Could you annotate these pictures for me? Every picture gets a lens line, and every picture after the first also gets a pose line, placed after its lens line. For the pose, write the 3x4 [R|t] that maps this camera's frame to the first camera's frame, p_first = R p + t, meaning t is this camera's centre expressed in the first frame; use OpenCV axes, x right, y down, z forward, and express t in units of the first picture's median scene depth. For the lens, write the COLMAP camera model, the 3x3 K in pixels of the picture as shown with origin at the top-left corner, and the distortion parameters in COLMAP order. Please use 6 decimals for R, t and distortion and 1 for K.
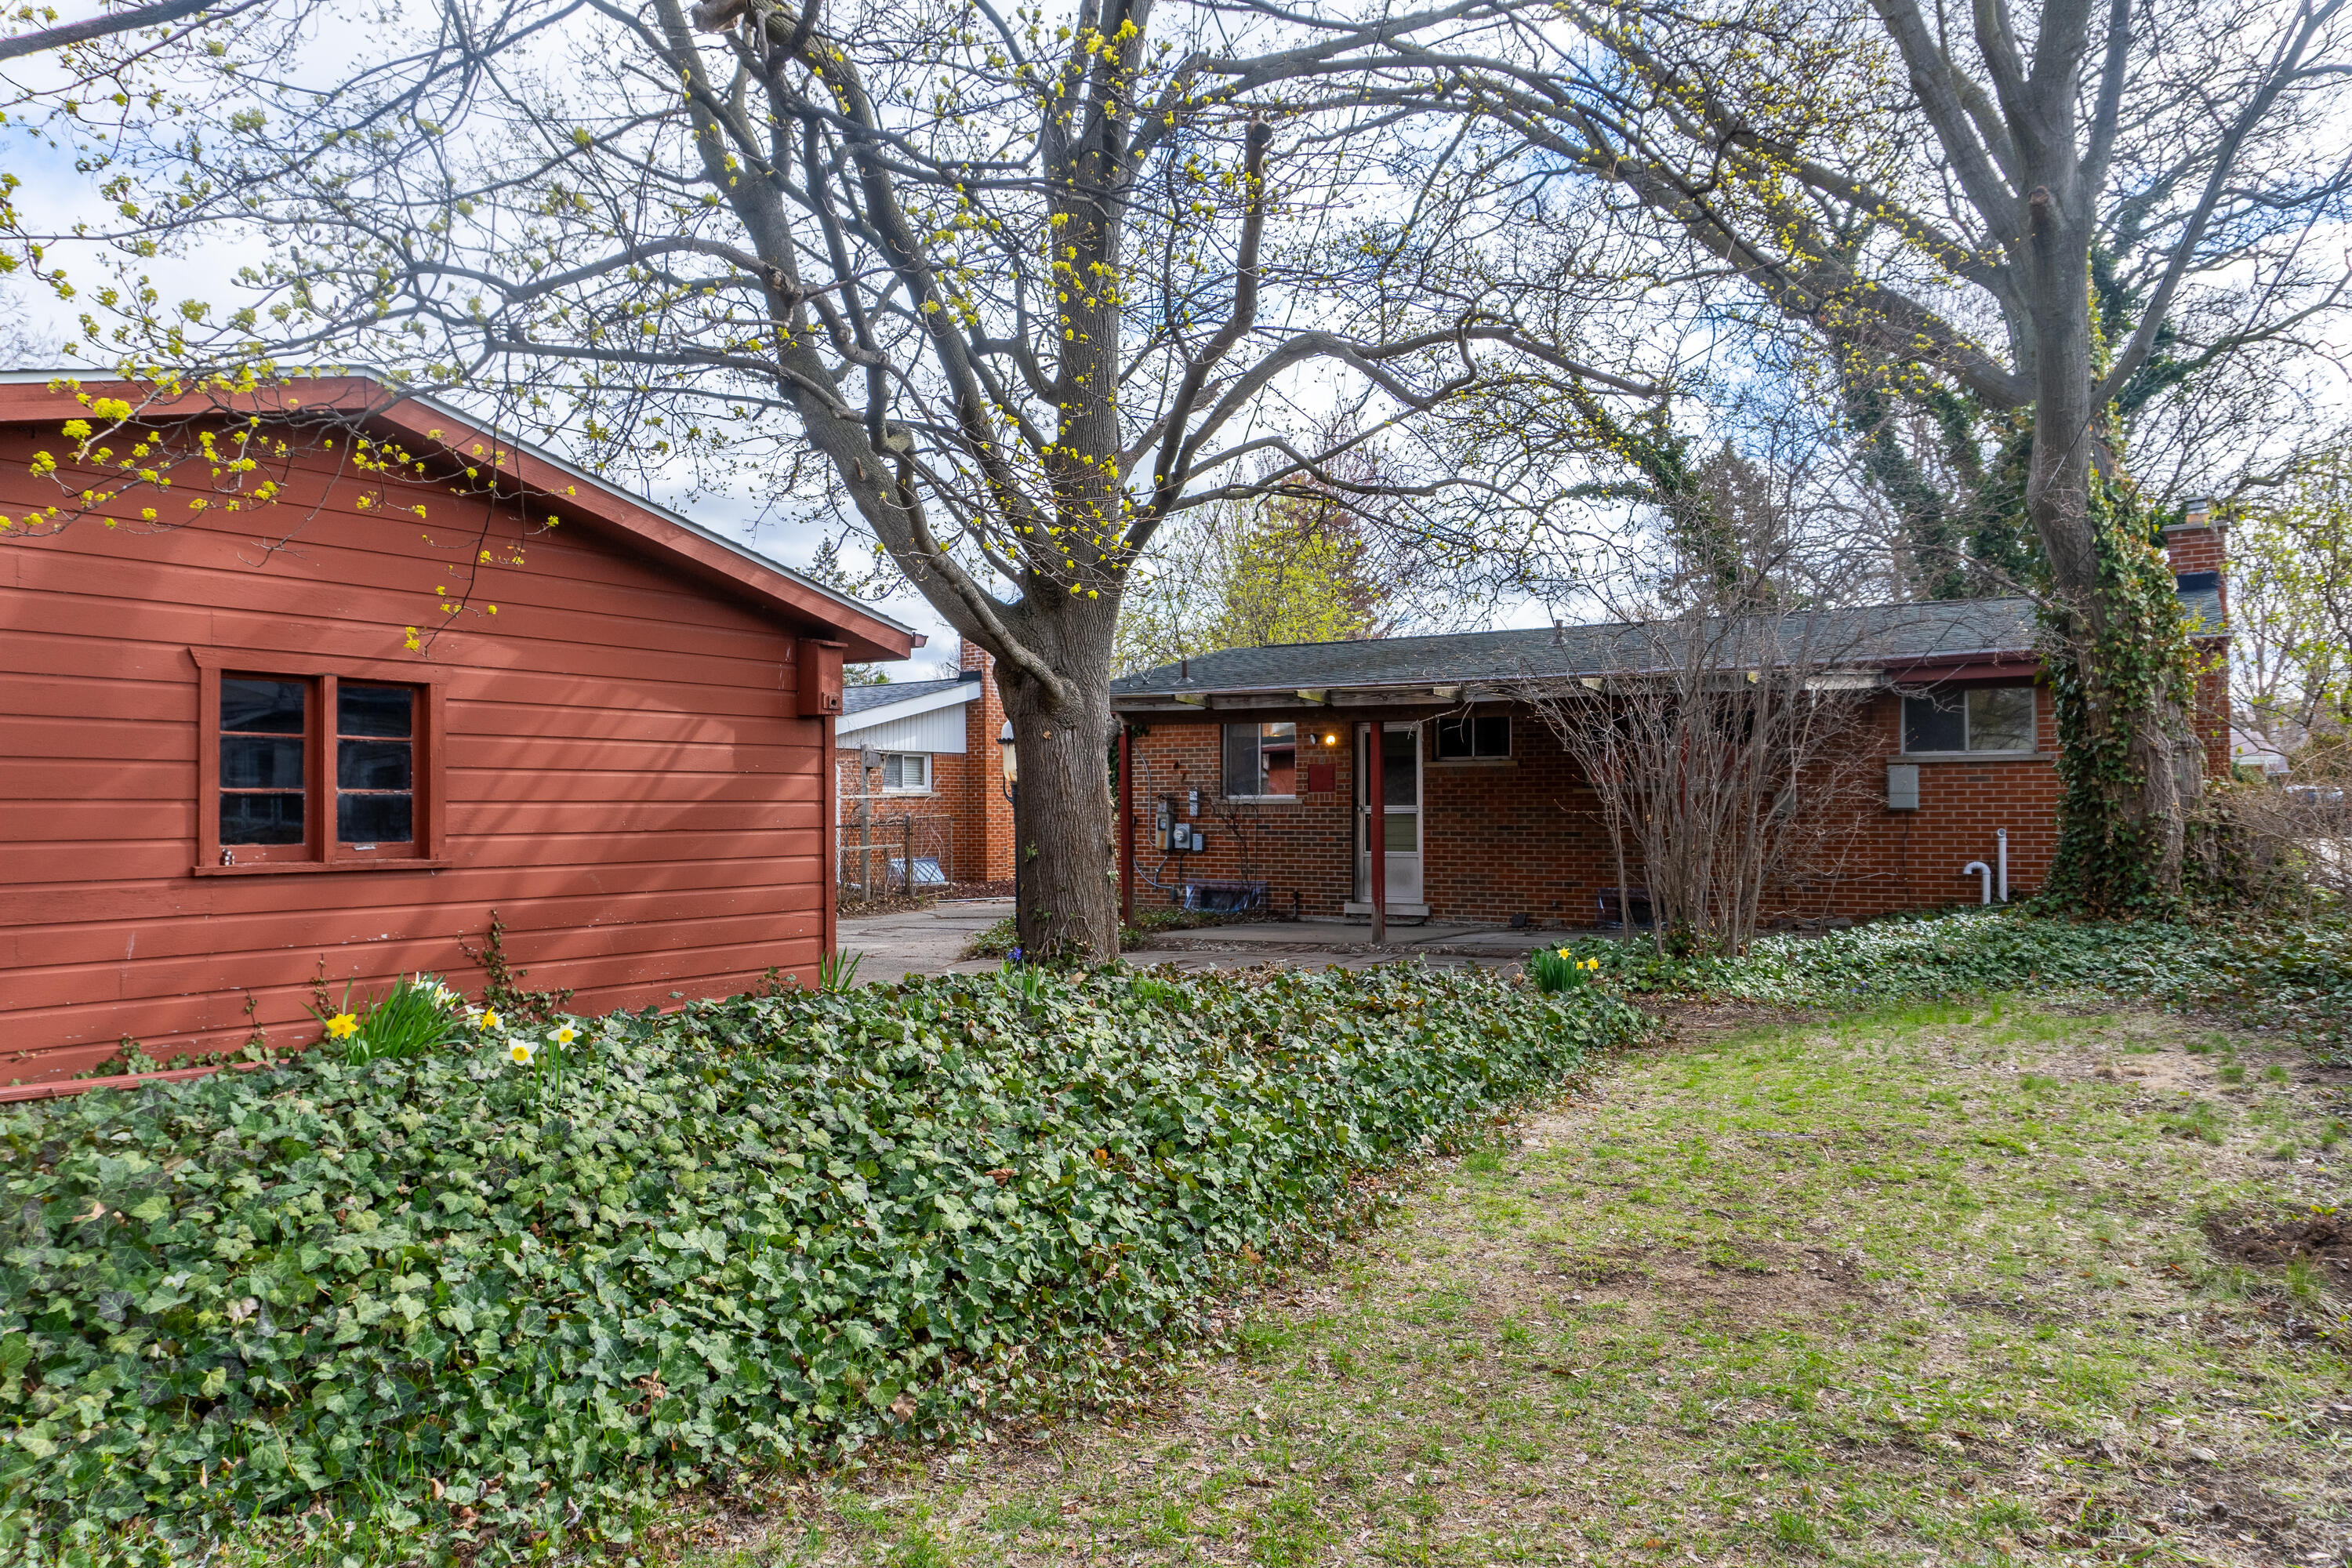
lens RADIAL K [[1590.2, 0, 1167.4], [0, 1590.2, 774.3], [0, 0, 1]] dist [-0.020843, -0.001217]
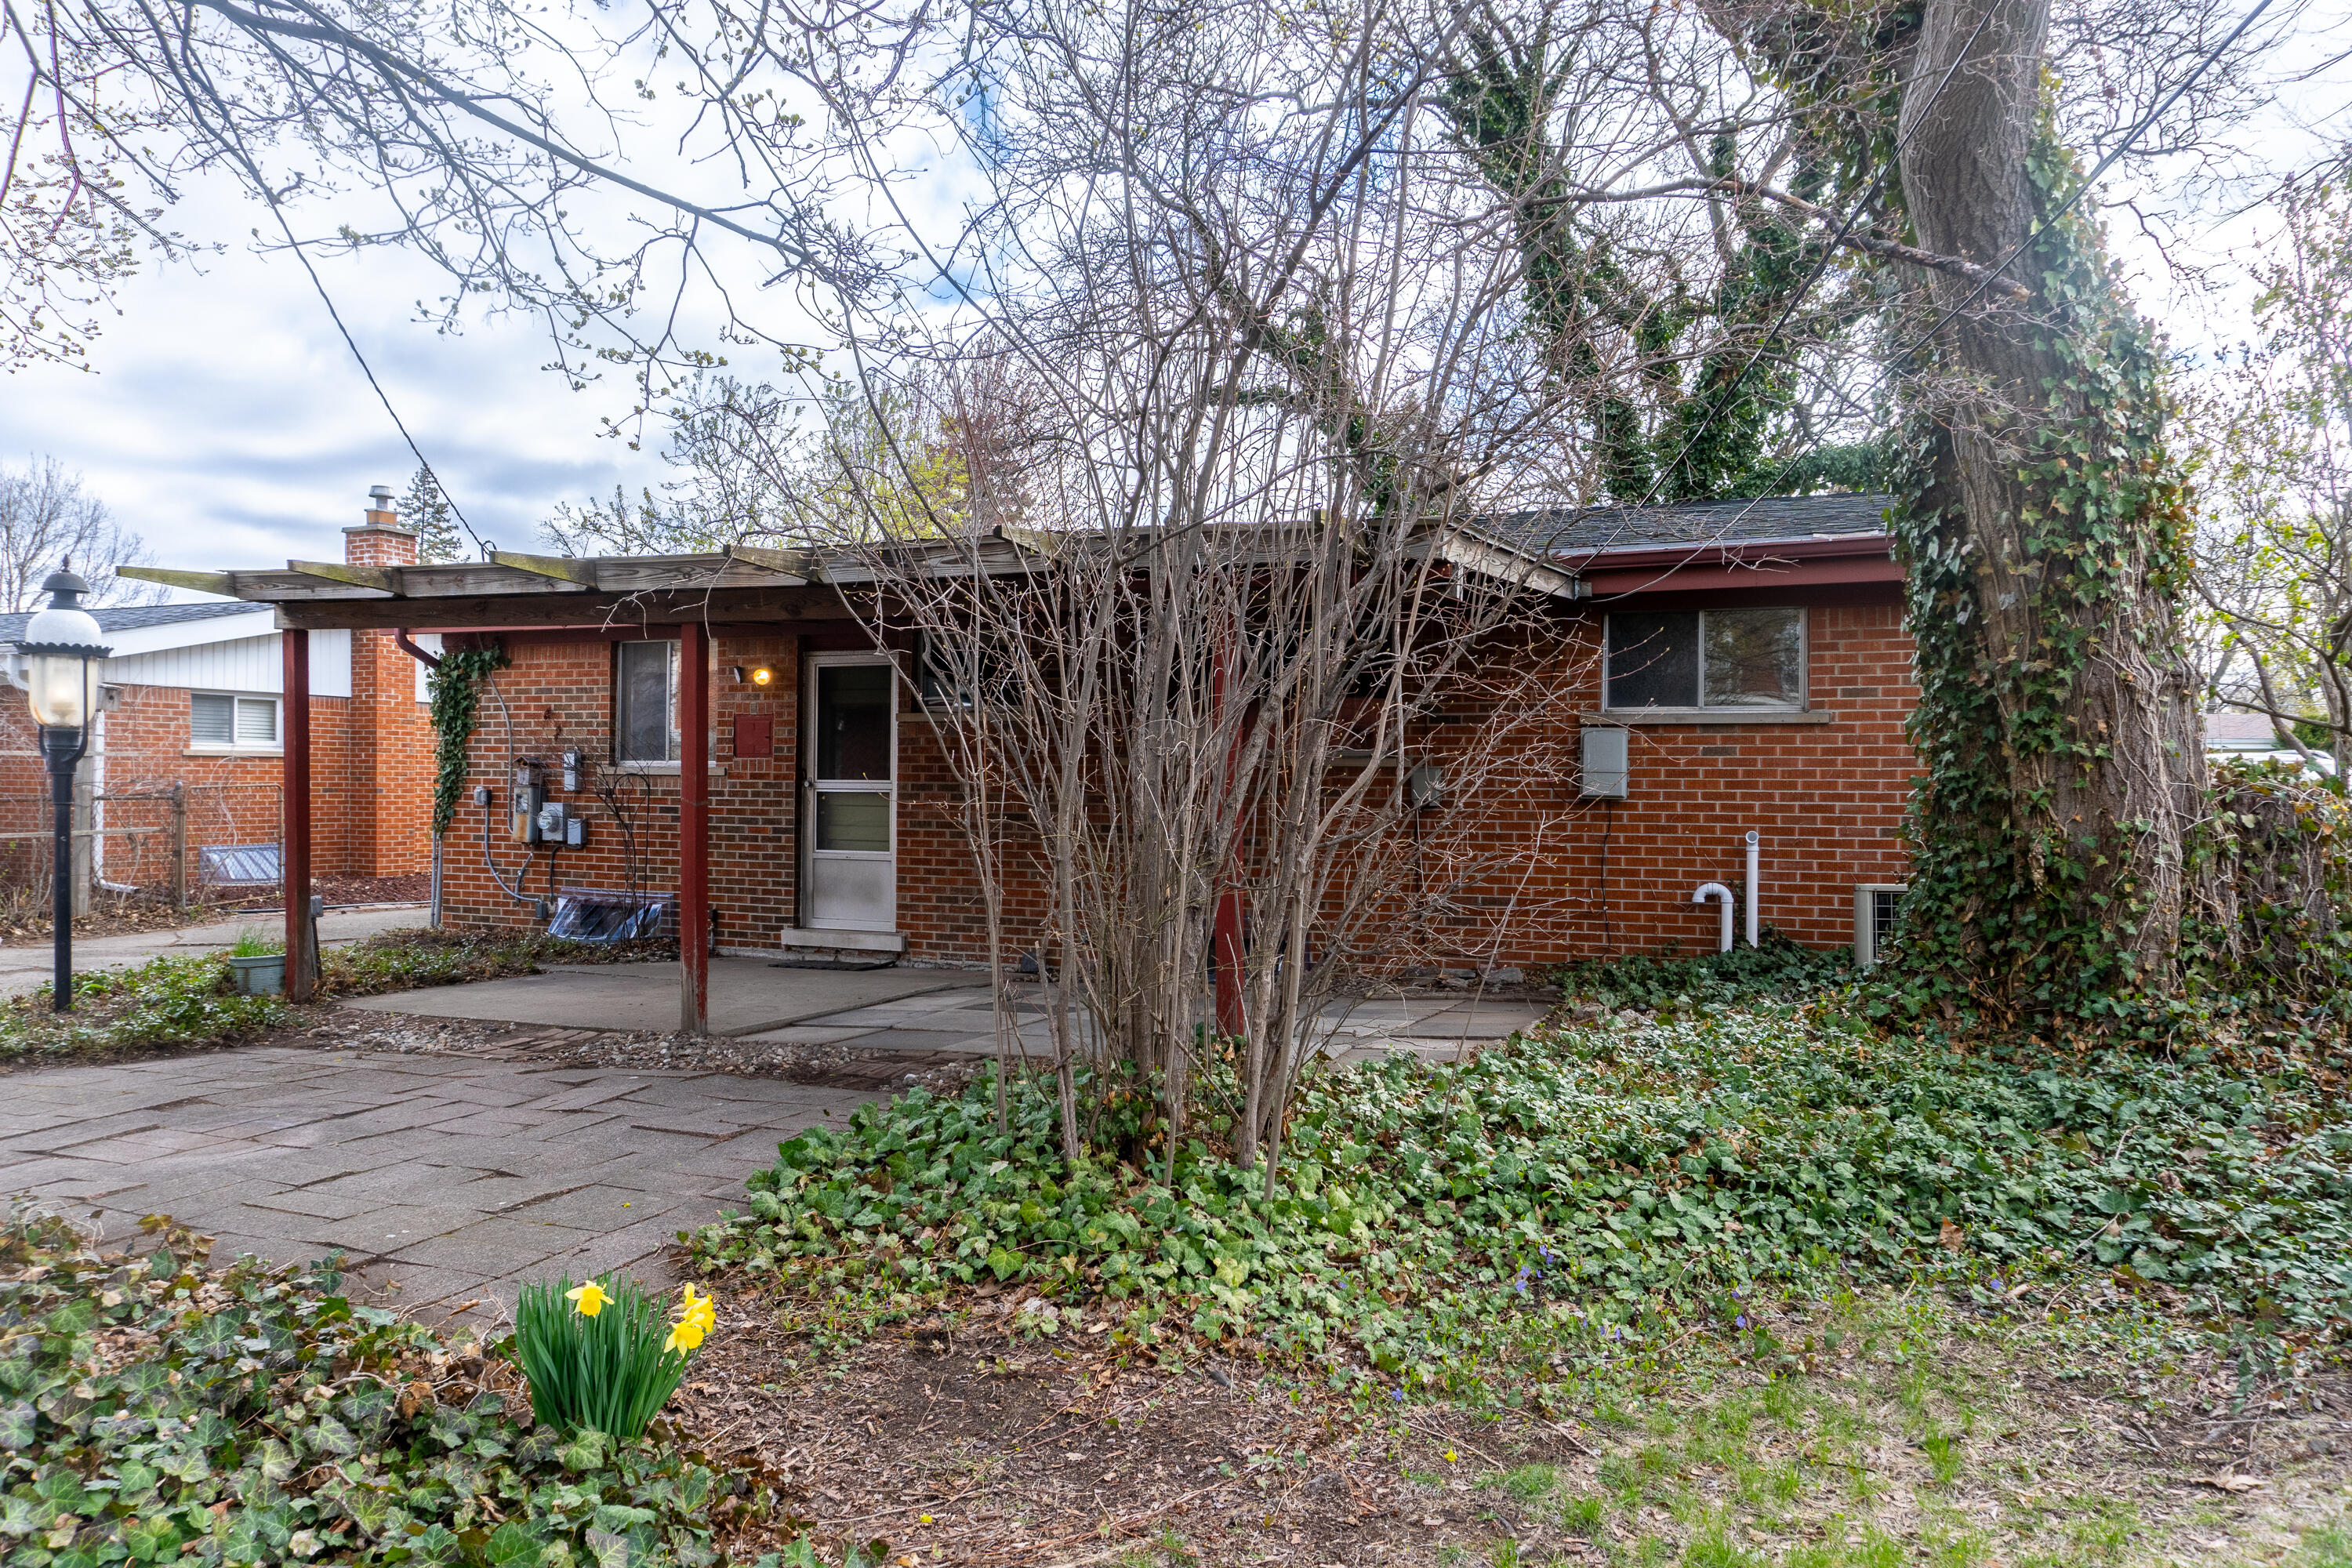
lens RADIAL K [[1590.2, 0, 1167.4], [0, 1590.2, 774.3], [0, 0, 1]] dist [-0.020843, -0.001217]
pose [[0.982642, 0.014818, 0.184917, 0.149535], [-0.018025, 0.999715, 0.015674, 0.005093], [-0.184632, -0.018735, 0.982629, 0.346847]]
